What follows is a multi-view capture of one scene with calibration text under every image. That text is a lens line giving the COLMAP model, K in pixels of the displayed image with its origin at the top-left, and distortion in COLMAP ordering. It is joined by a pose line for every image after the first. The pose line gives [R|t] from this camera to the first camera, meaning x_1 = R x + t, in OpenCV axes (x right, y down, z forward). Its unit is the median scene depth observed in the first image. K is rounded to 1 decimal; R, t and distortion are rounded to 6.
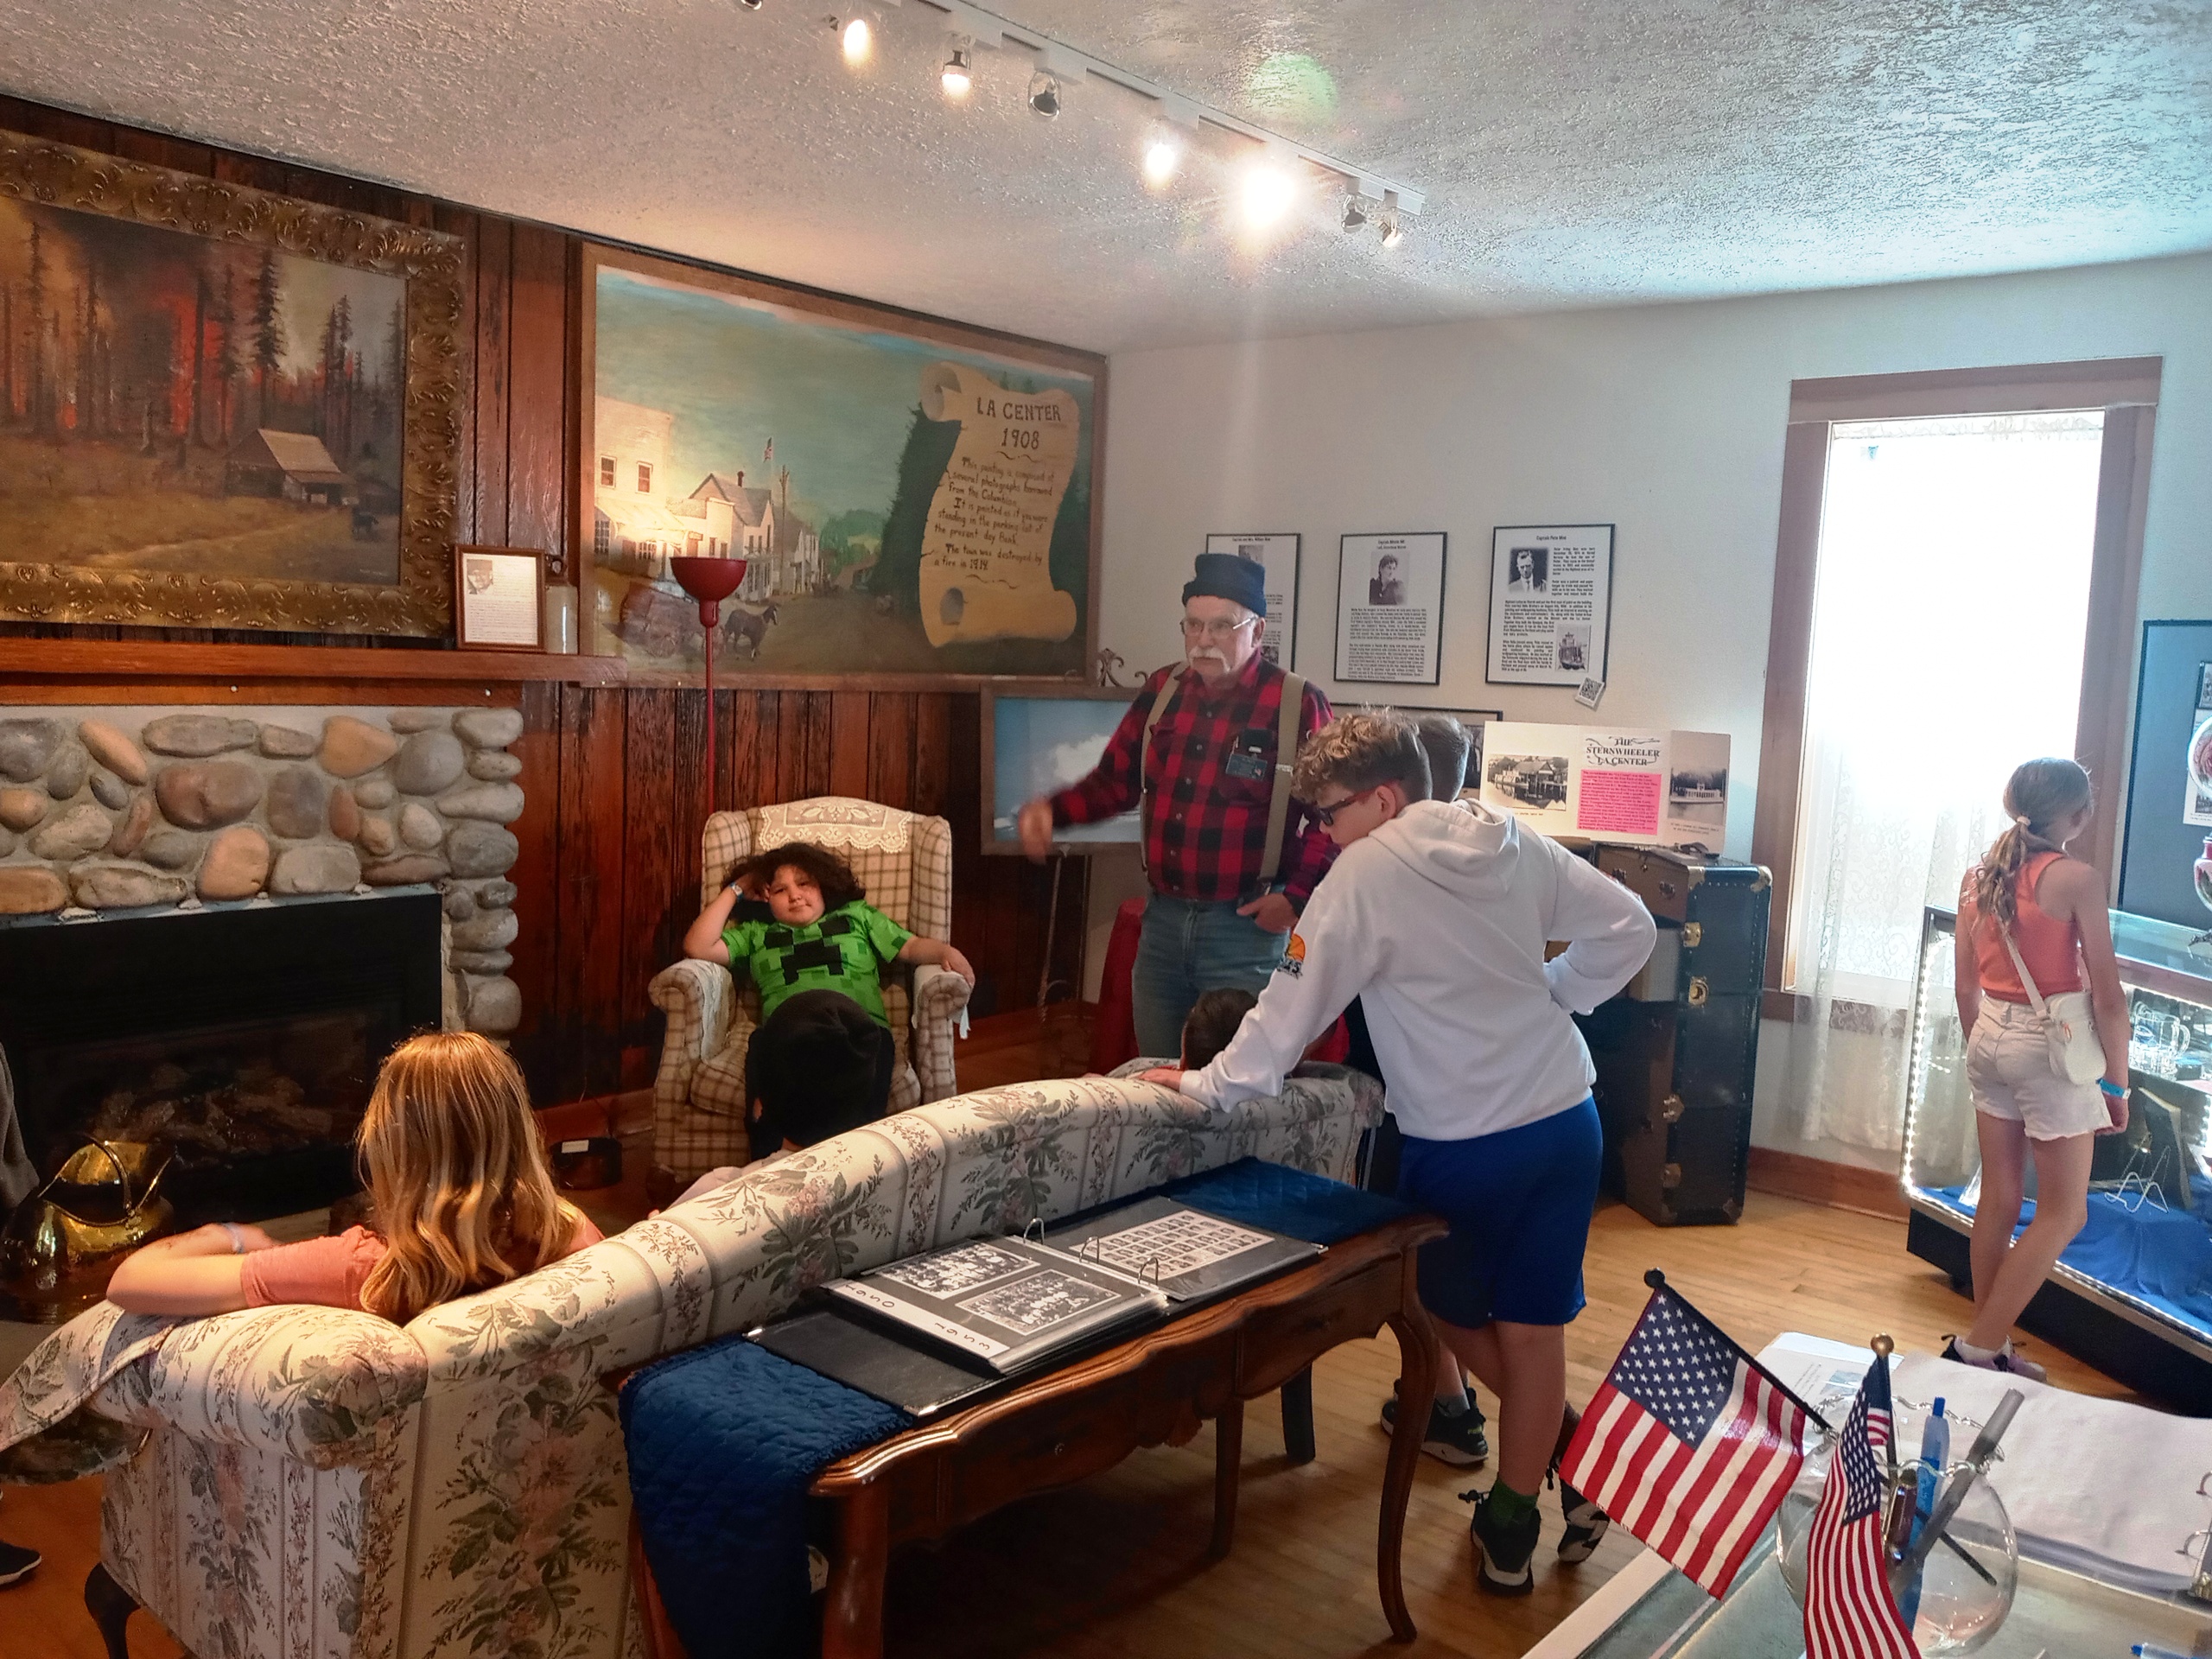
lens RADIAL K [[1727.9, 0, 1129.6], [0, 1727.9, 847.2], [0, 0, 1]] dist [0.004861, -0.051645]
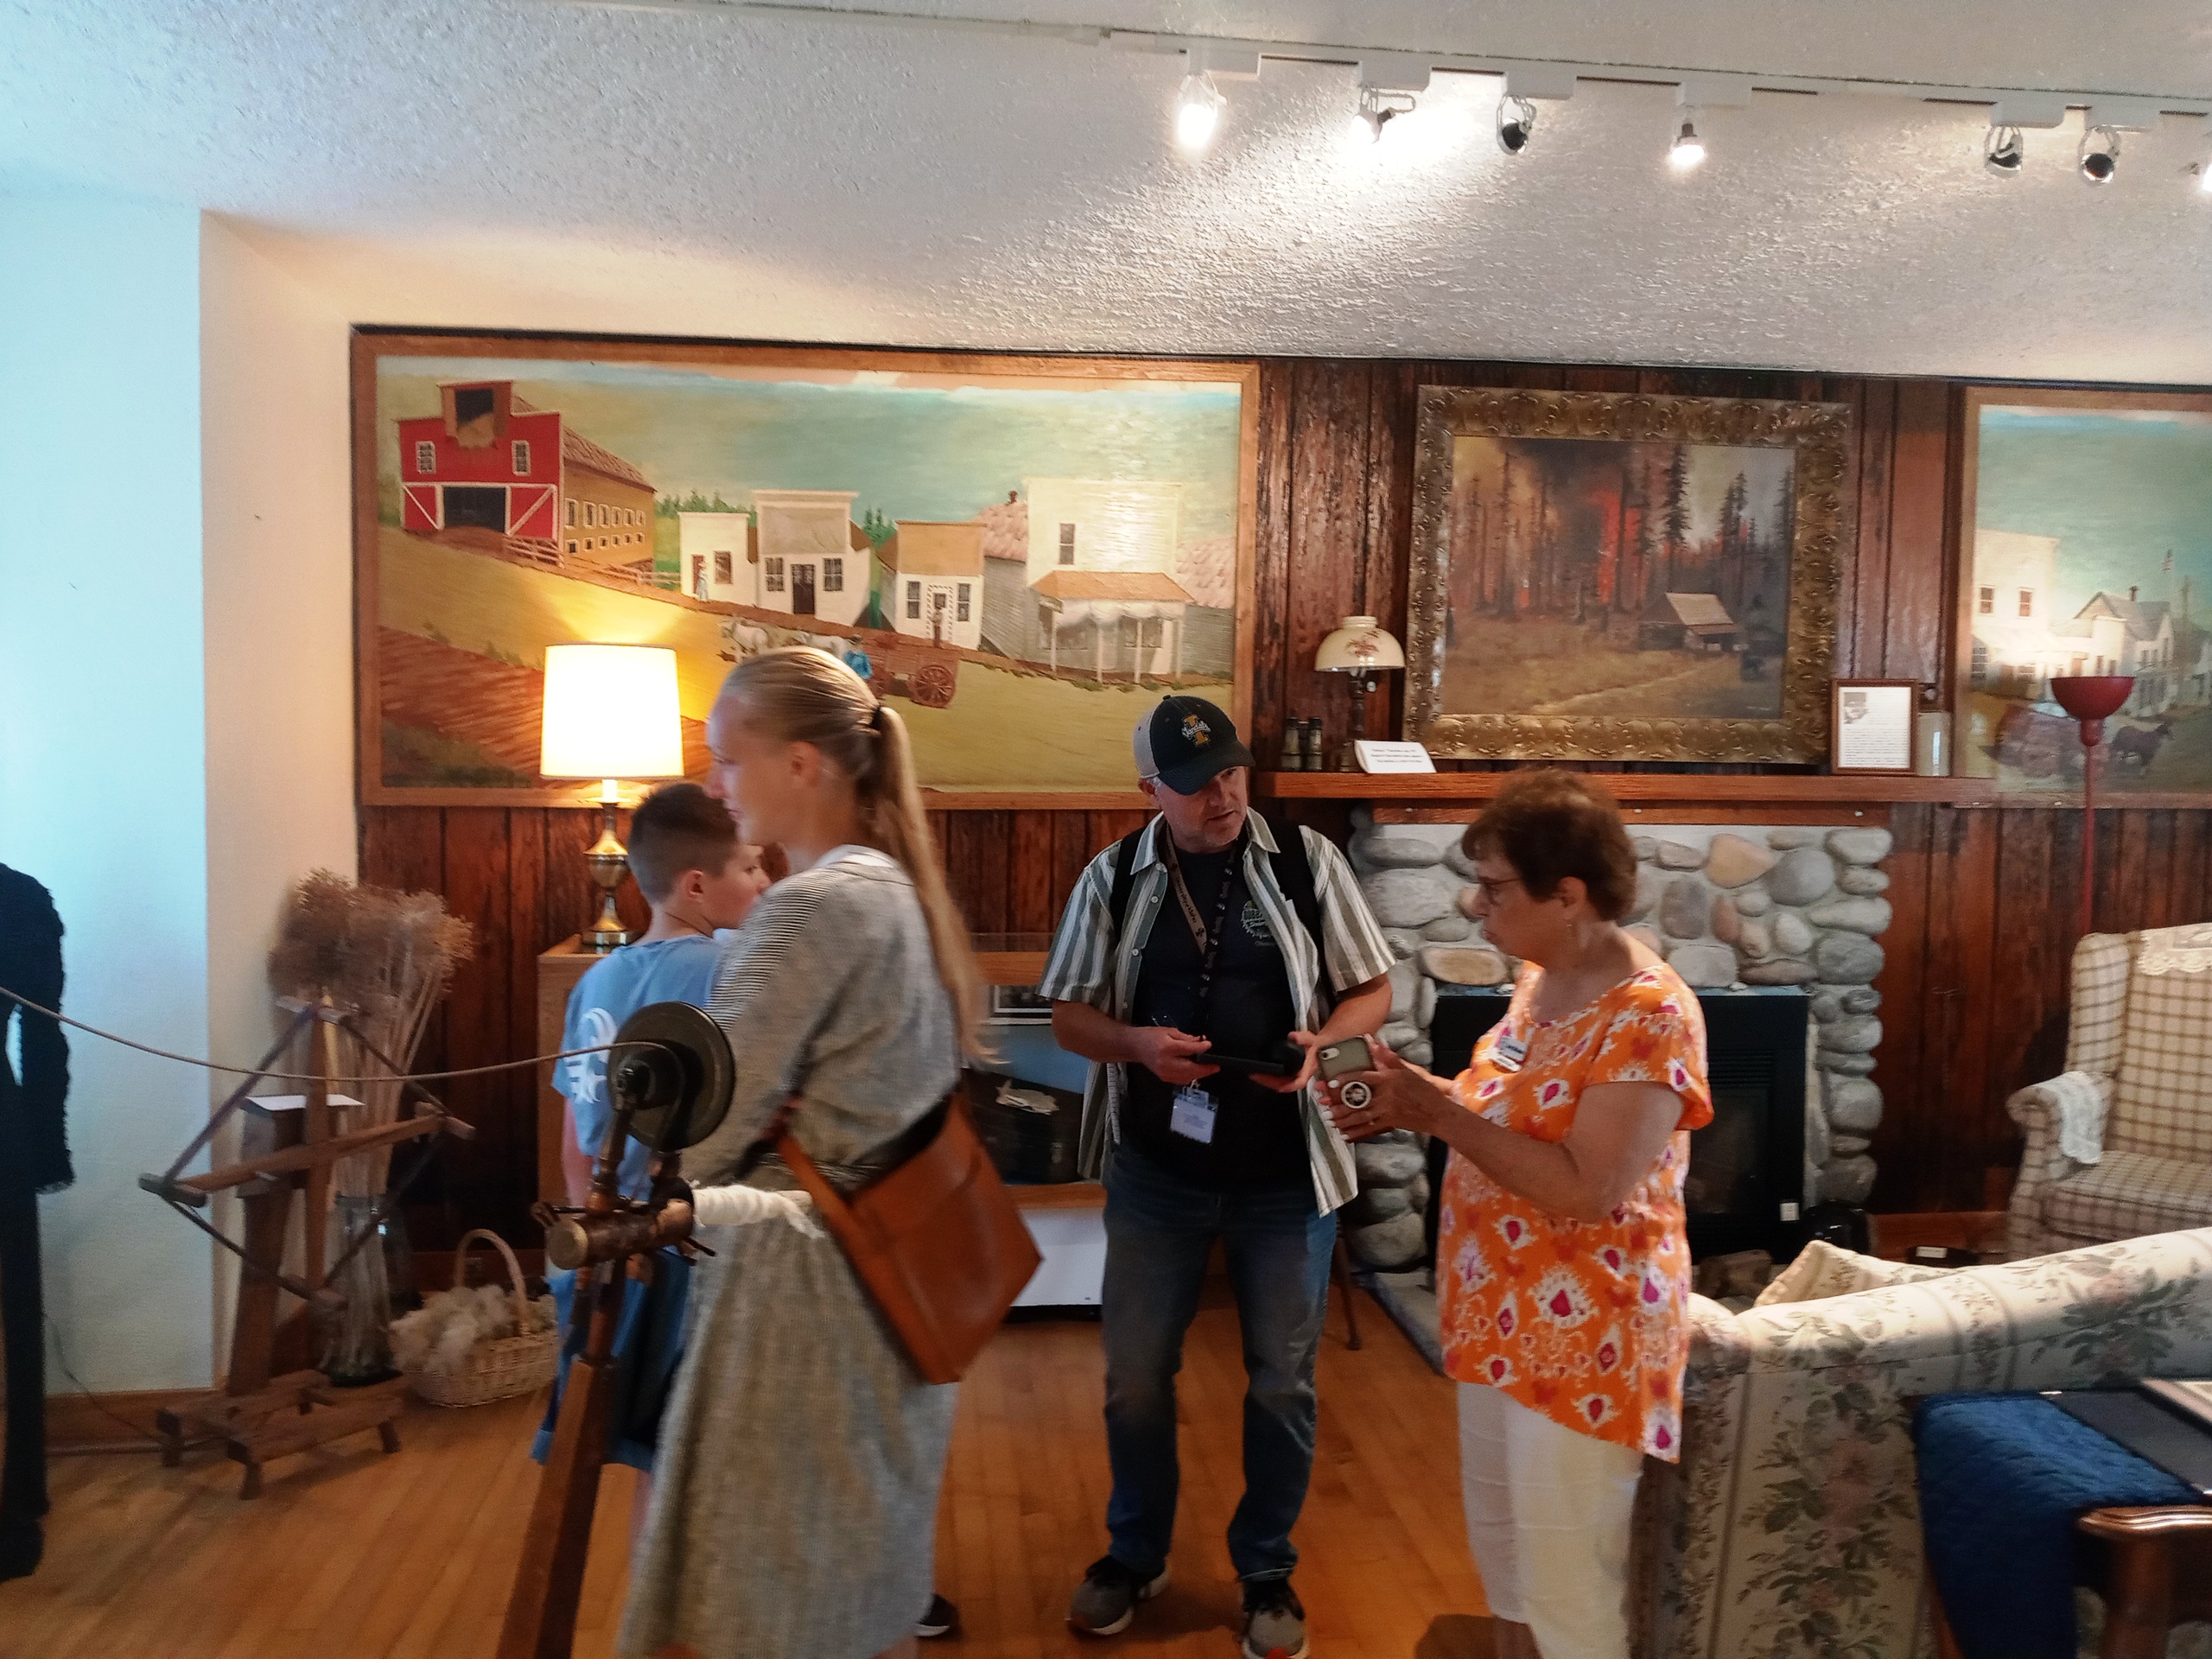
lens RADIAL K [[1763.0, 0, 1106.0], [0, 1763.0, 829.5], [0, 0, 1]] dist [0.018999, -0.009385]
pose [[0.713877, 0.001180, -0.700270, 0.070829], [-0.058559, 0.996597, -0.058017, 0.013053], [0.697818, 0.082425, 0.711517, -0.122062]]
